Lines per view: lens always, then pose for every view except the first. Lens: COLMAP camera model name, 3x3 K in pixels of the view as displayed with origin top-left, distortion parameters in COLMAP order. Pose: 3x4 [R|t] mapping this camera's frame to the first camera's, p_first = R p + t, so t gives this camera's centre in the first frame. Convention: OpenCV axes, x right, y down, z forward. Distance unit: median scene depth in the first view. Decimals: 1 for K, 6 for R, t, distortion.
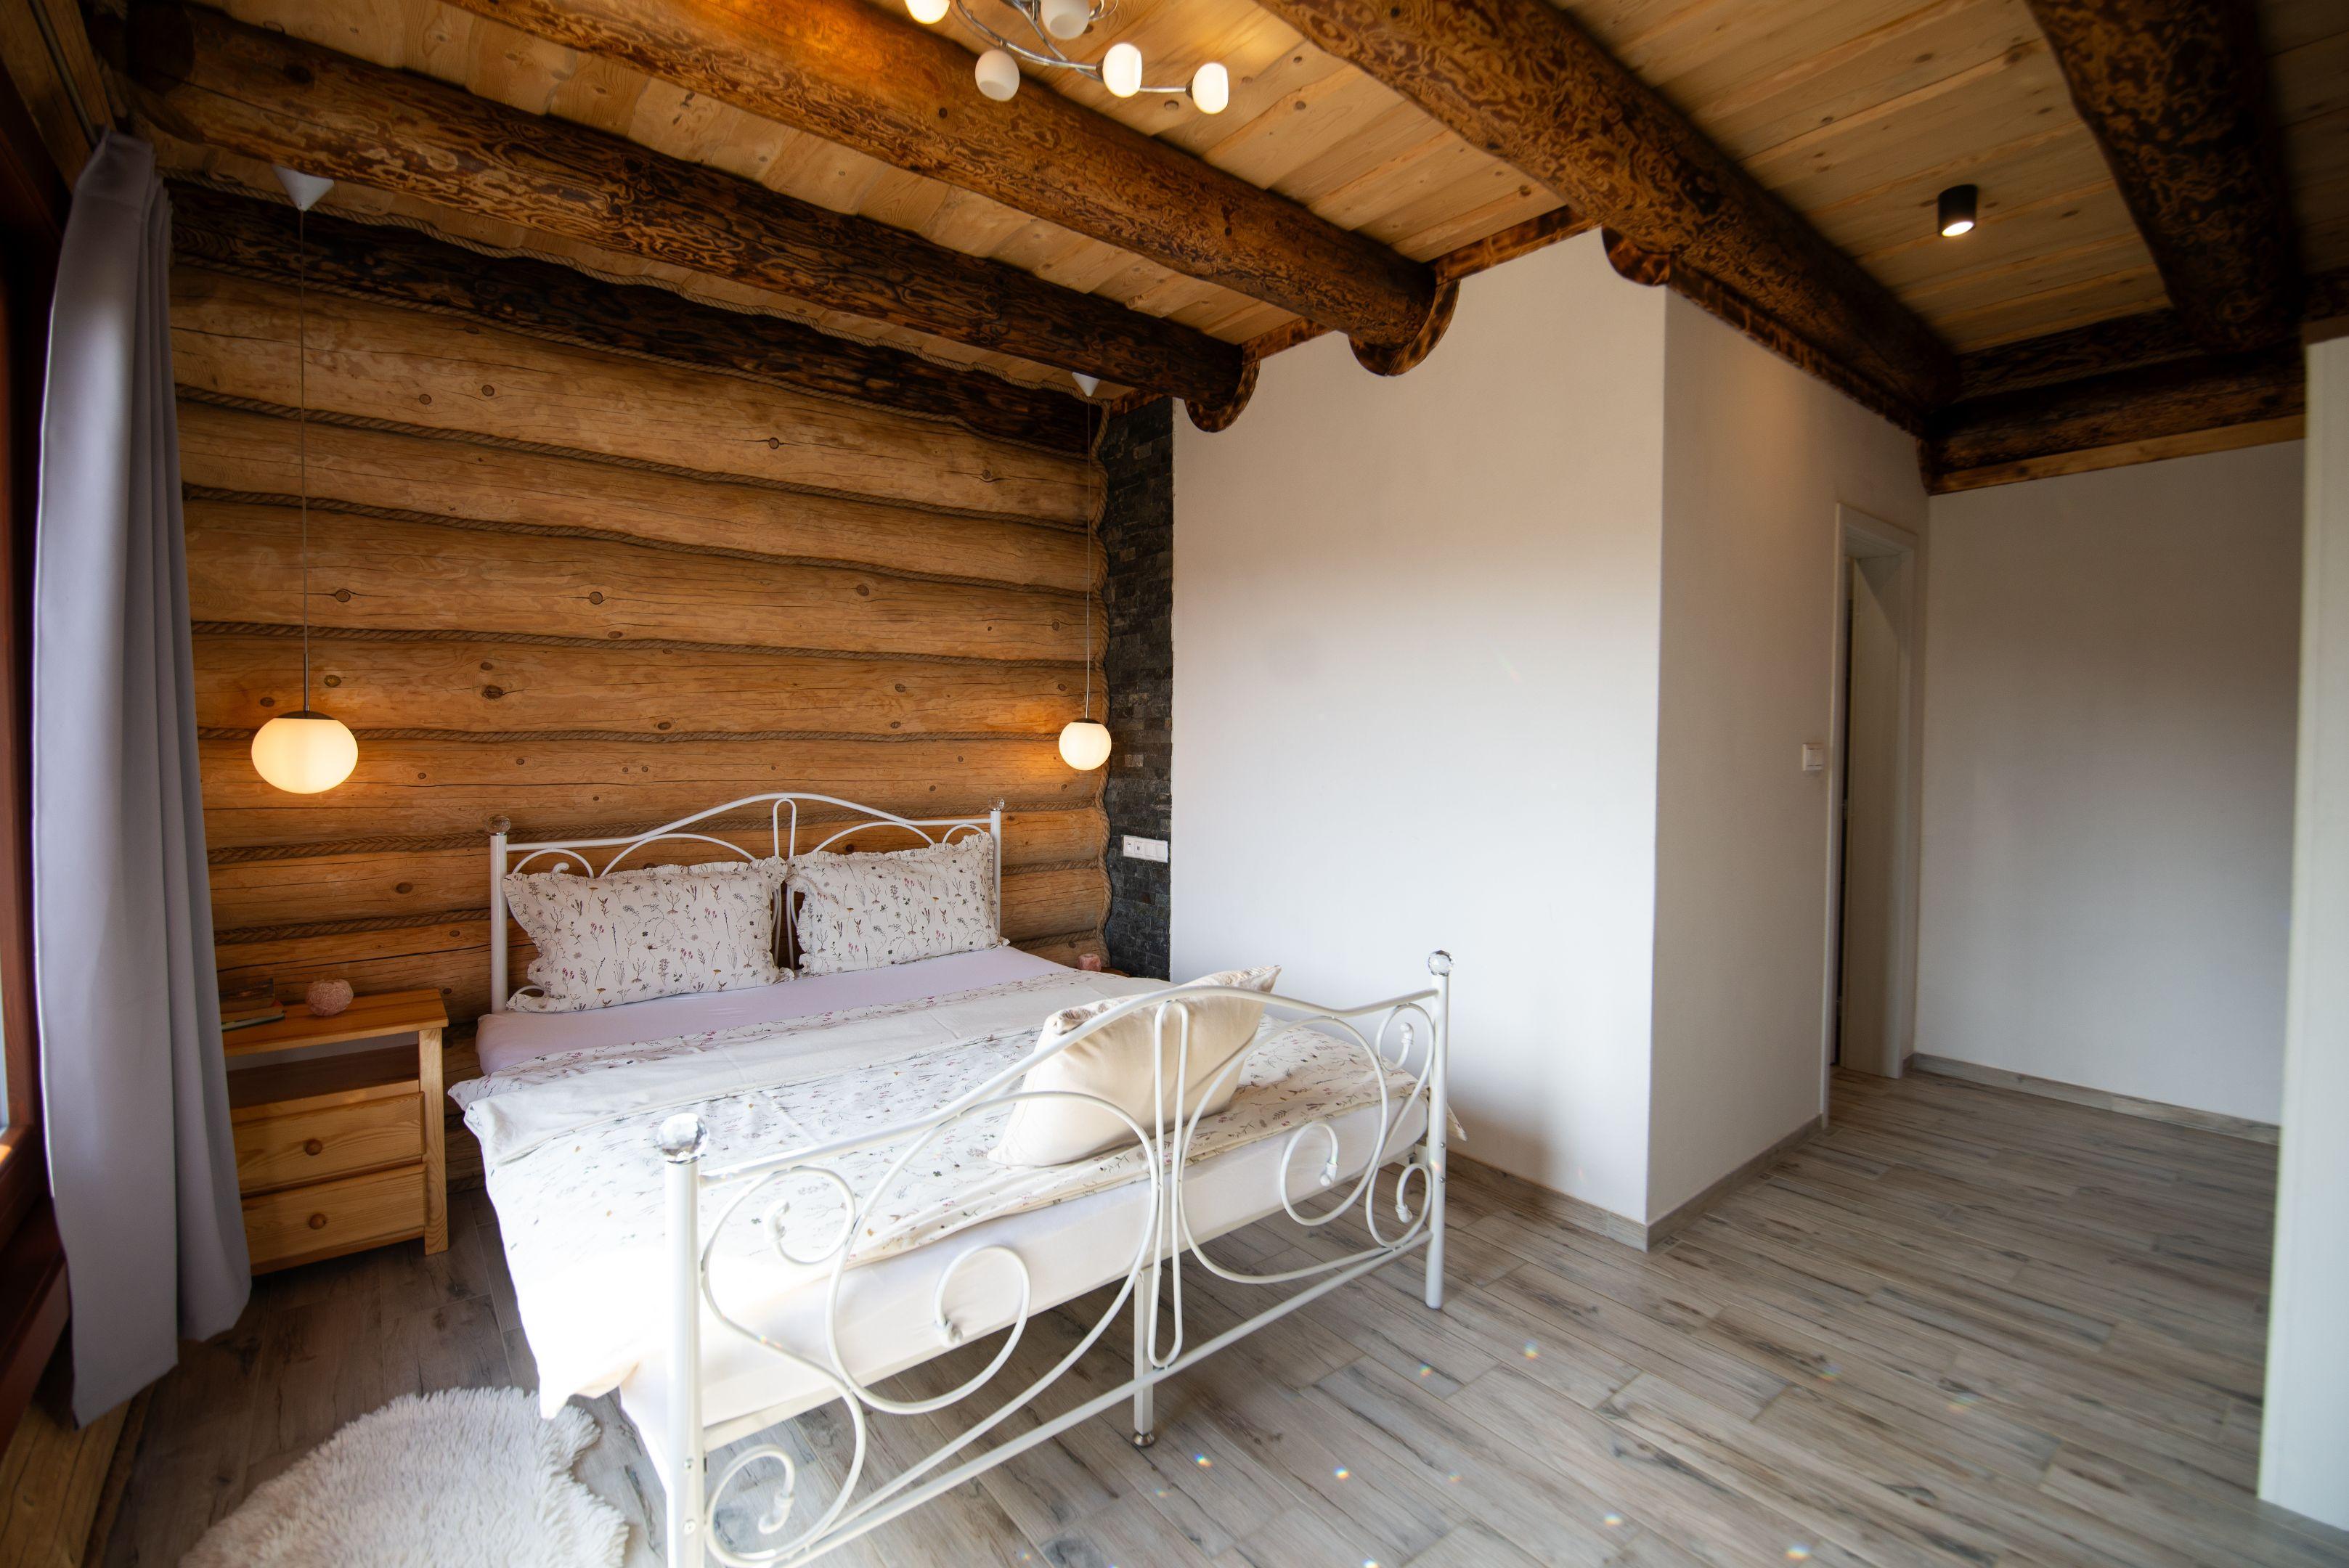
lens RADIAL K [[1040.2, 0, 1180.3], [0, 1040.2, 760.9], [0, 0, 1]] dist [-0.001454, -0.009345]
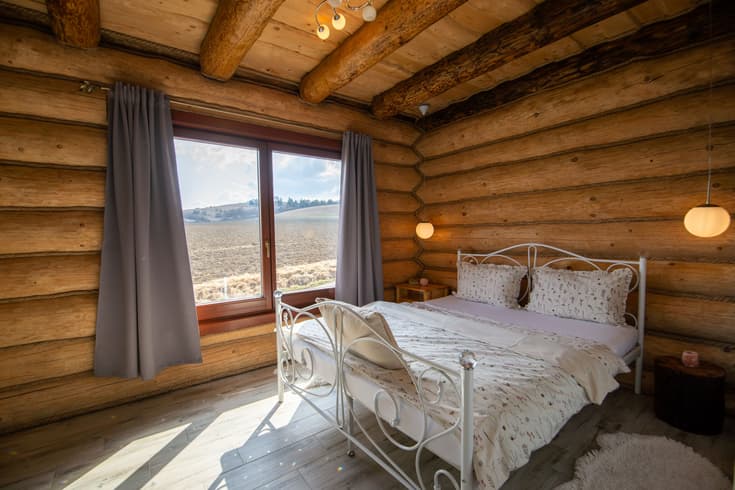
lens RADIAL K [[325.5, 0, 374.9], [0, 325.5, 247.8], [0, 0, 1]] dist [-0.001454, -0.009345]
pose [[-0.026857, 0.038485, -0.998898, 0.524100], [-0.007947, 0.999219, 0.038711, 0.013545], [0.999608, 0.008978, -0.026530, 0.651201]]
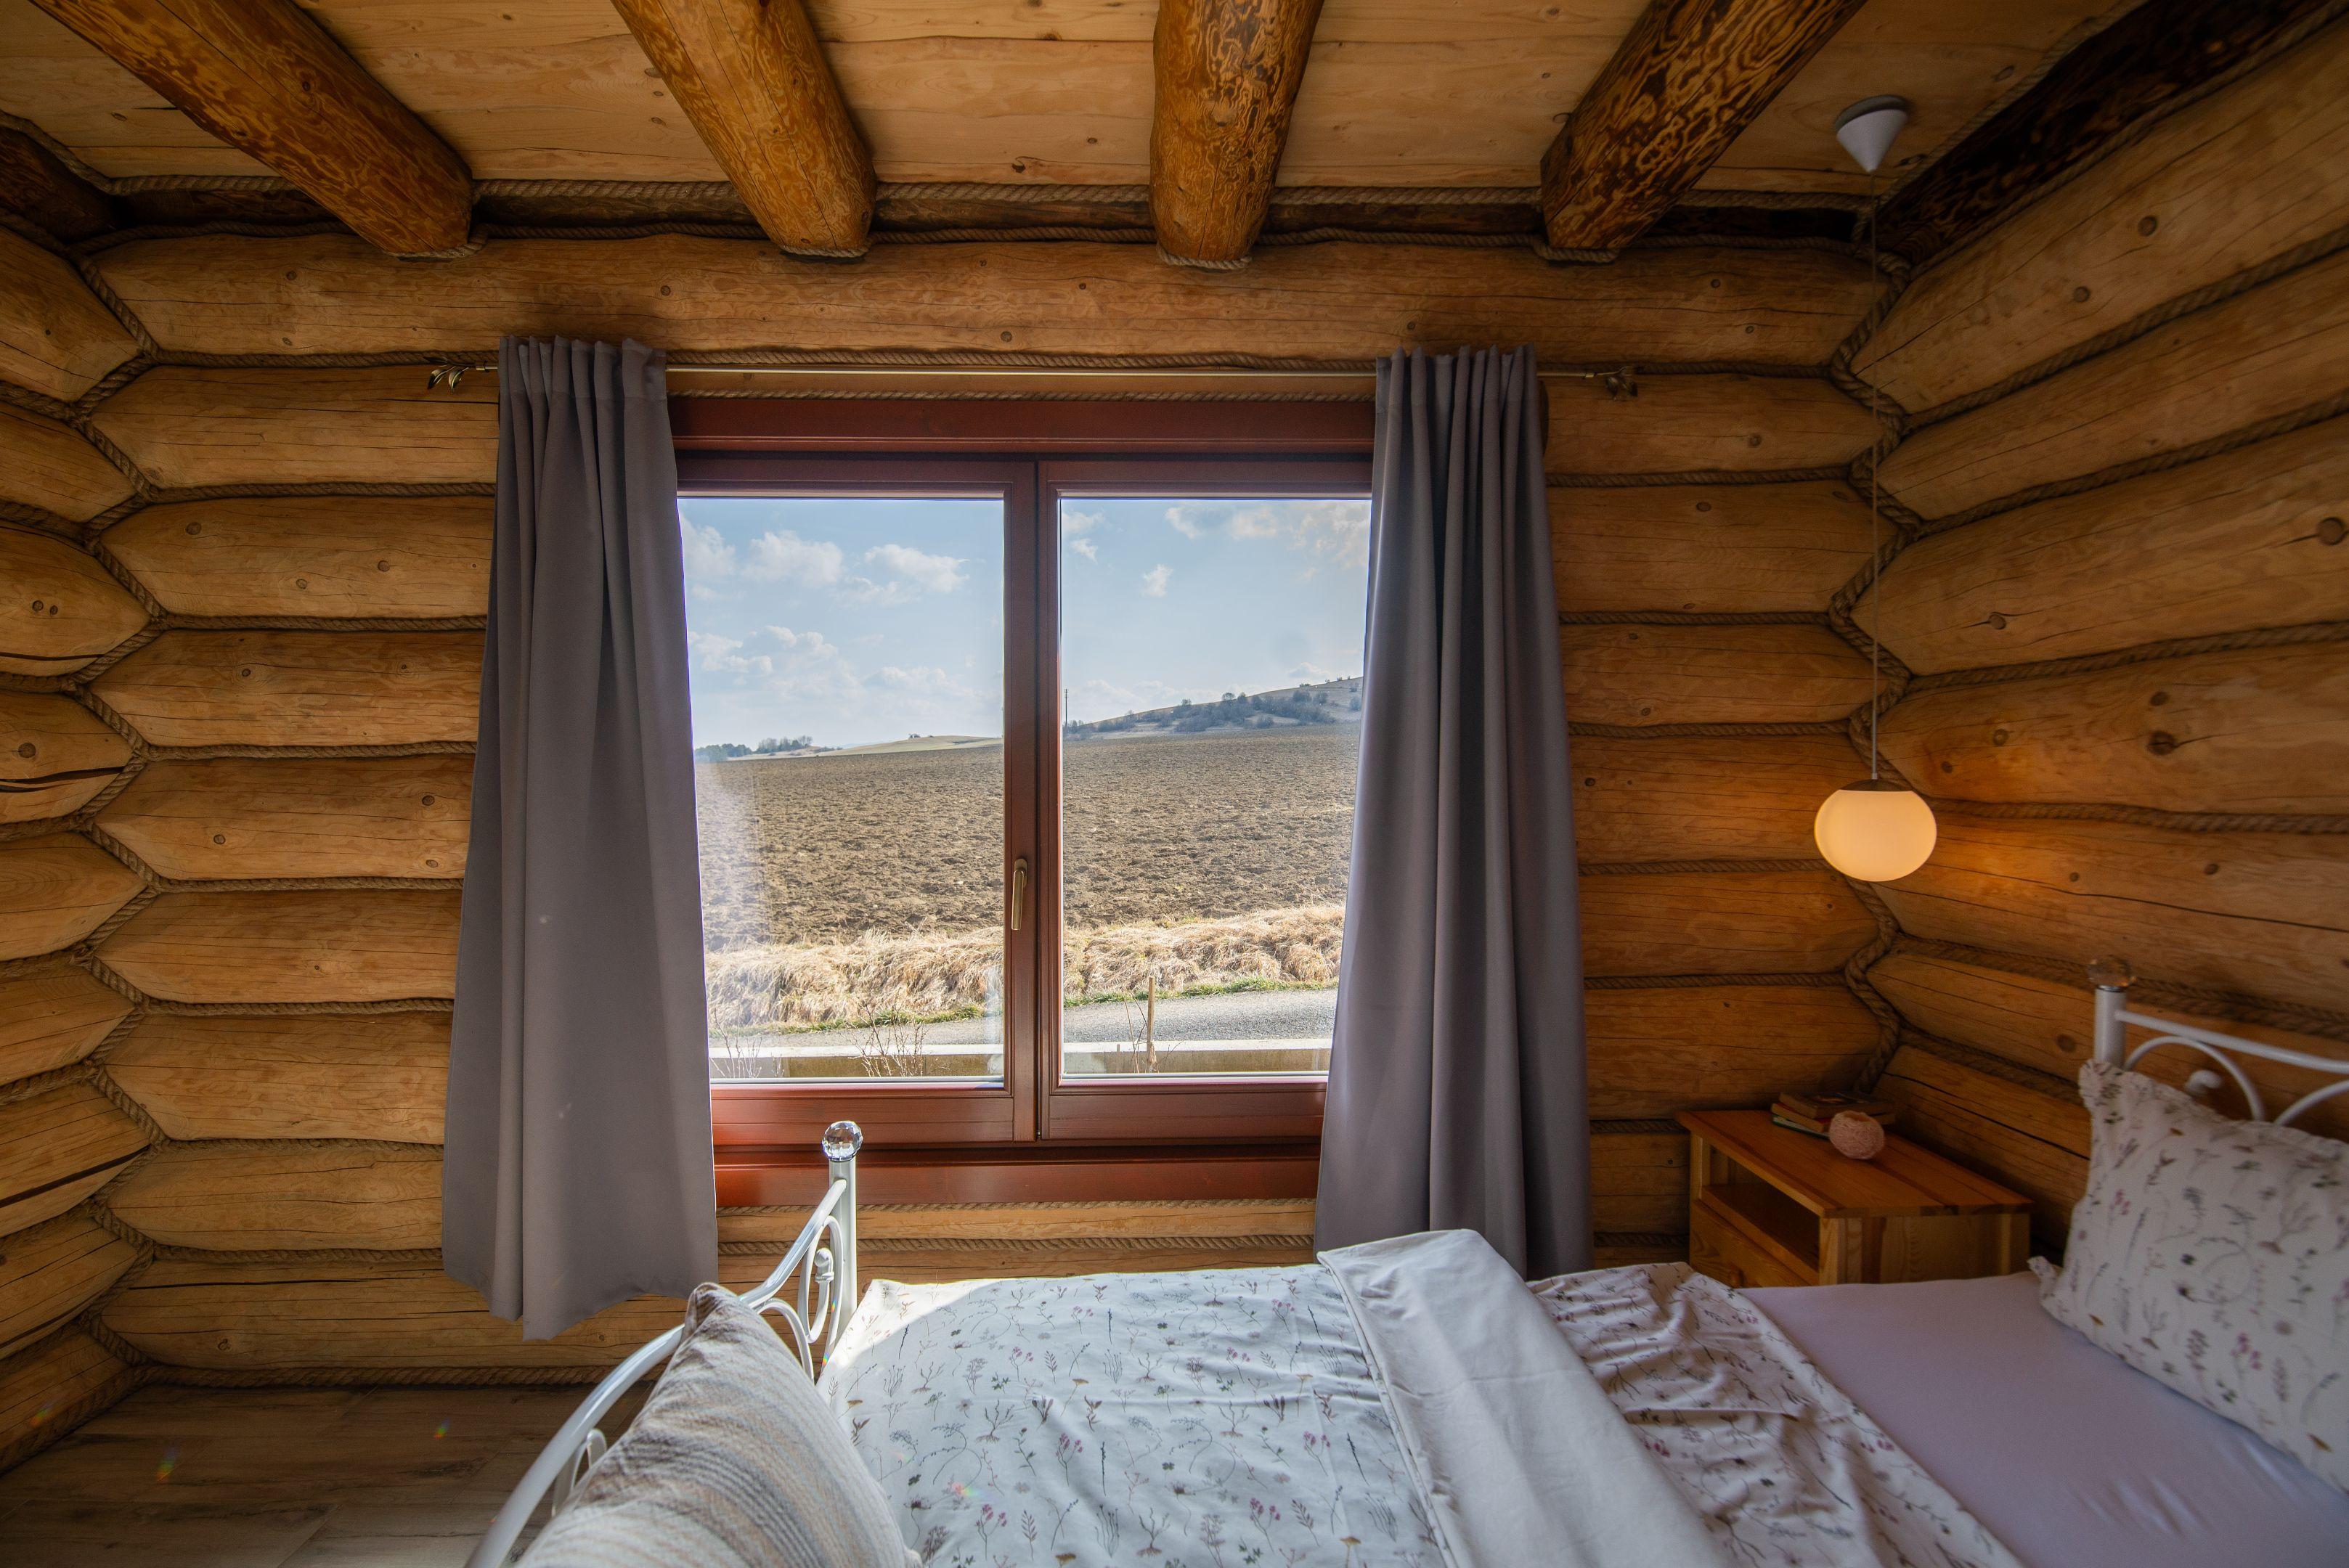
lens RADIAL K [[1040.2, 0, 1187.3], [0, 1040.2, 770.7], [0, 0, 1]] dist [-0.001454, -0.009345]
pose [[-0.609299, 0.000960, -0.792940, 0.108151], [-0.021410, 0.999615, 0.017662, -0.046049], [0.792652, 0.027738, -0.609043, 0.855499]]
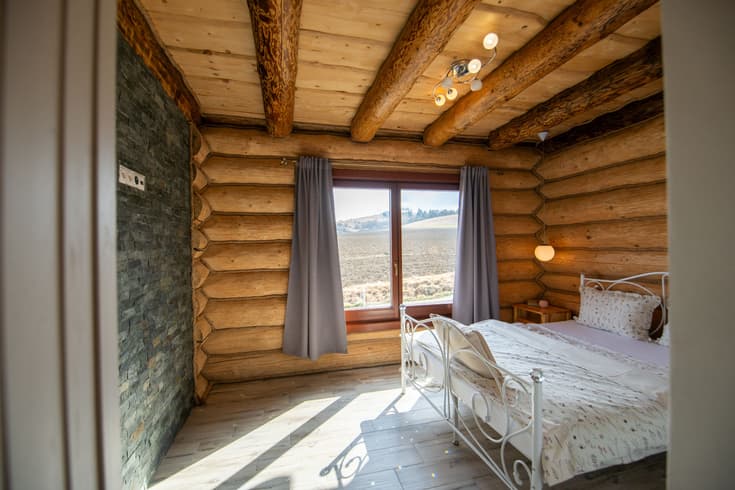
lens RADIAL K [[325.5, 0, 371.2], [0, 325.5, 243.5], [0, 0, 1]] dist [-0.001454, -0.009345]
pose [[-0.415442, -0.001426, -0.909618, 0.687149], [-0.011547, 0.999926, 0.003706, -0.036434], [0.909546, 0.012043, -0.415428, 0.717451]]
